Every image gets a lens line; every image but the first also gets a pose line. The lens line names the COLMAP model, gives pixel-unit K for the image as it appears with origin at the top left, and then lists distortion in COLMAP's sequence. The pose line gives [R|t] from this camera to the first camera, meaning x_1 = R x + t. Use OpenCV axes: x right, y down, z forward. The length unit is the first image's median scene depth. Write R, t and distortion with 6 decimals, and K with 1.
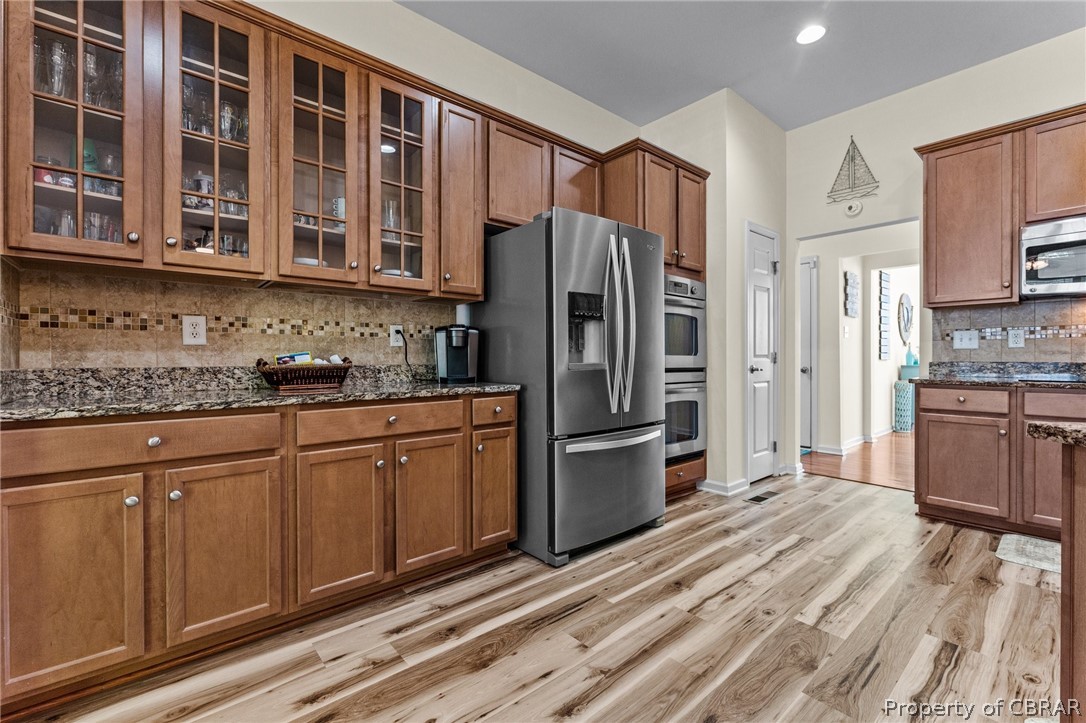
lens RADIAL K [[451.8, 0, 540.0], [0, 451.8, 355.7], [0, 0, 1]] dist [-0.001303, 0.000019]
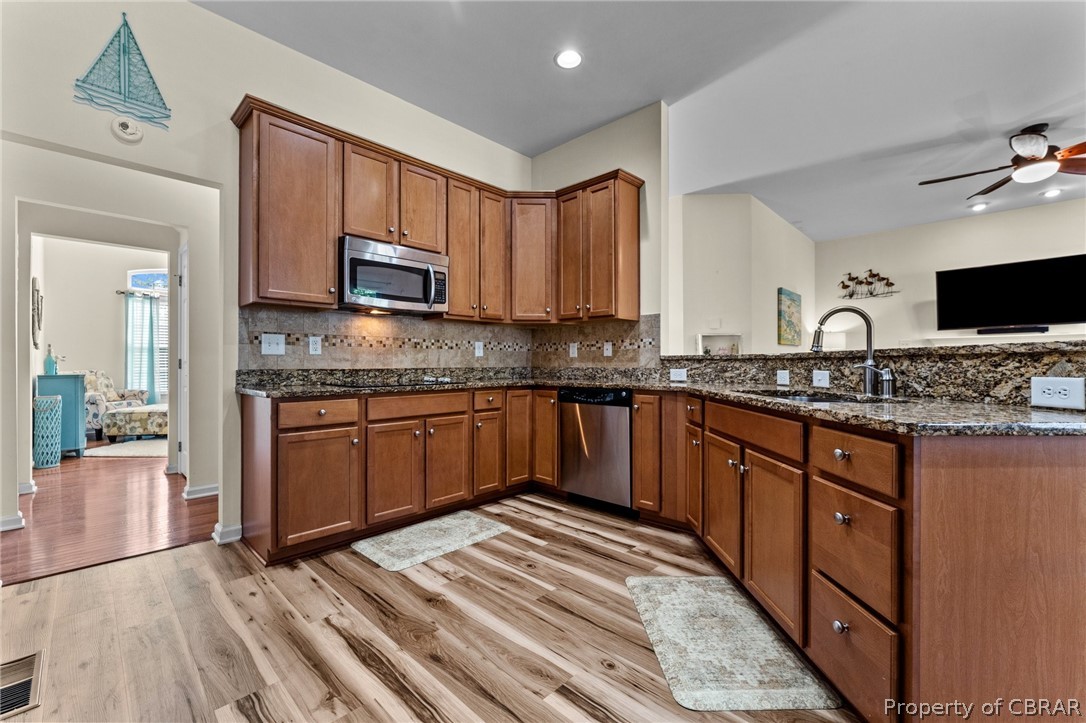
lens RADIAL K [[447.9, 0, 543.0], [0, 447.9, 361.5], [0, 0, 1]] dist [0.000107, 0.000064]
pose [[-0.091608, 0.006229, 0.995776, 0.019665], [-0.003068, 0.999974, -0.006538, 0.002311], [-0.995790, -0.003654, -0.091586, 0.569800]]
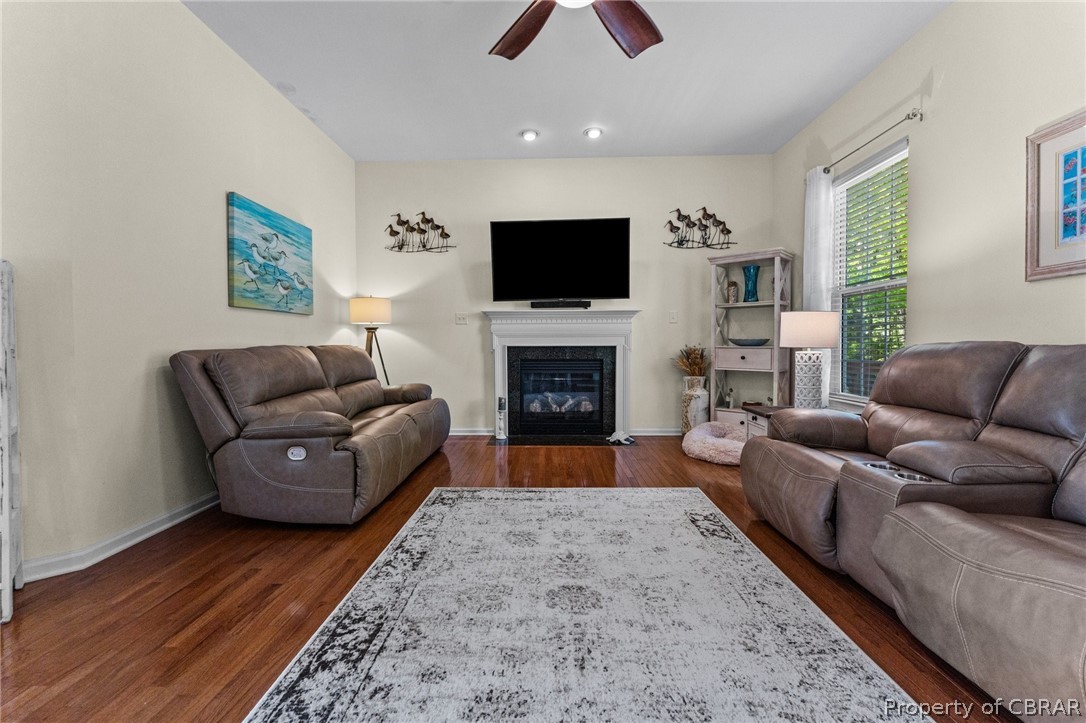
lens RADIAL K [[451.8, 0, 540.0], [0, 451.8, 355.7], [0, 0, 1]] dist [-0.001303, 0.000019]
pose [[-0.737285, -0.013432, 0.675448, 0.712593], [0.001599, 0.999765, 0.021626, -0.002110], [-0.675580, 0.017025, -0.737090, -0.365911]]
